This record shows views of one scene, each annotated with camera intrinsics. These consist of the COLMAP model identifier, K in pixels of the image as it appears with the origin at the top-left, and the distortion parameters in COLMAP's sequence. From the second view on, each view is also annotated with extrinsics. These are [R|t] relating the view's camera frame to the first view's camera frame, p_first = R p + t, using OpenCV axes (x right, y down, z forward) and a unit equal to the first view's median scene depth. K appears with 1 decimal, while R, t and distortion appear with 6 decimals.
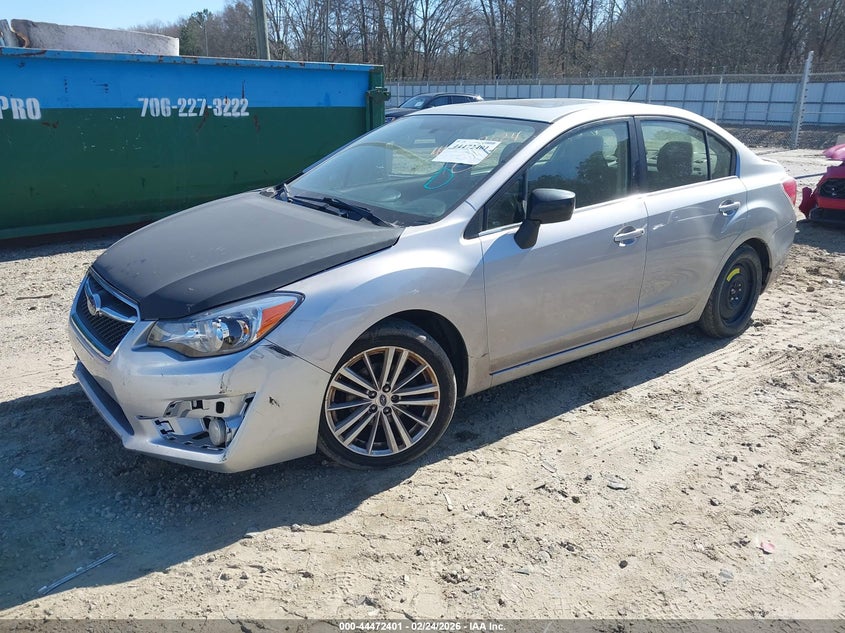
lens RADIAL K [[647.8, 0, 419.3], [0, 647.8, 318.1], [0, 0, 1]] dist [0.012068, -0.004848]
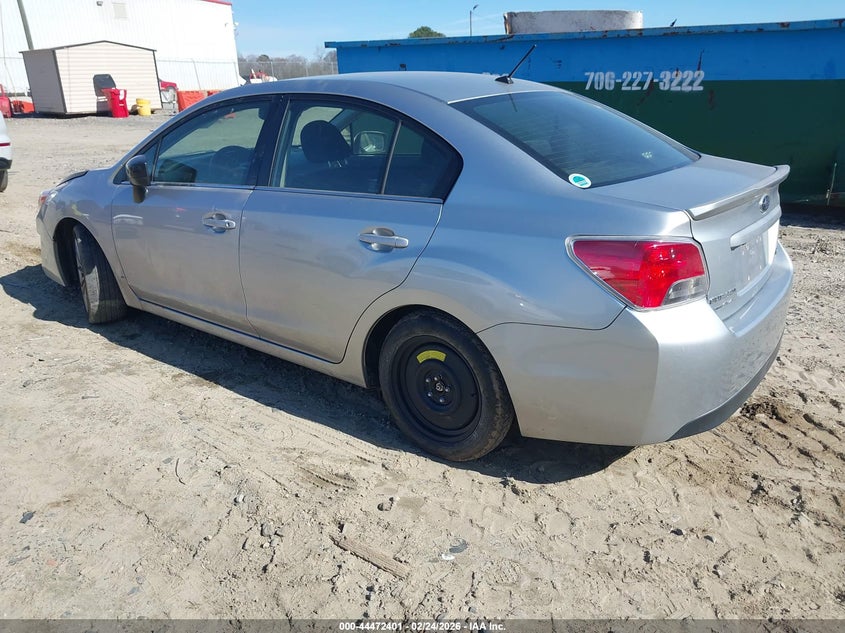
lens RADIAL K [[647.8, 0, 422.8], [0, 647.8, 315.6], [0, 0, 1]] dist [0.012068, -0.004848]
pose [[0.288718, 0.328918, -0.899141, 0.561109], [-0.294995, 0.924007, 0.243290, -0.139277], [0.910835, 0.194999, 0.363807, 0.414736]]
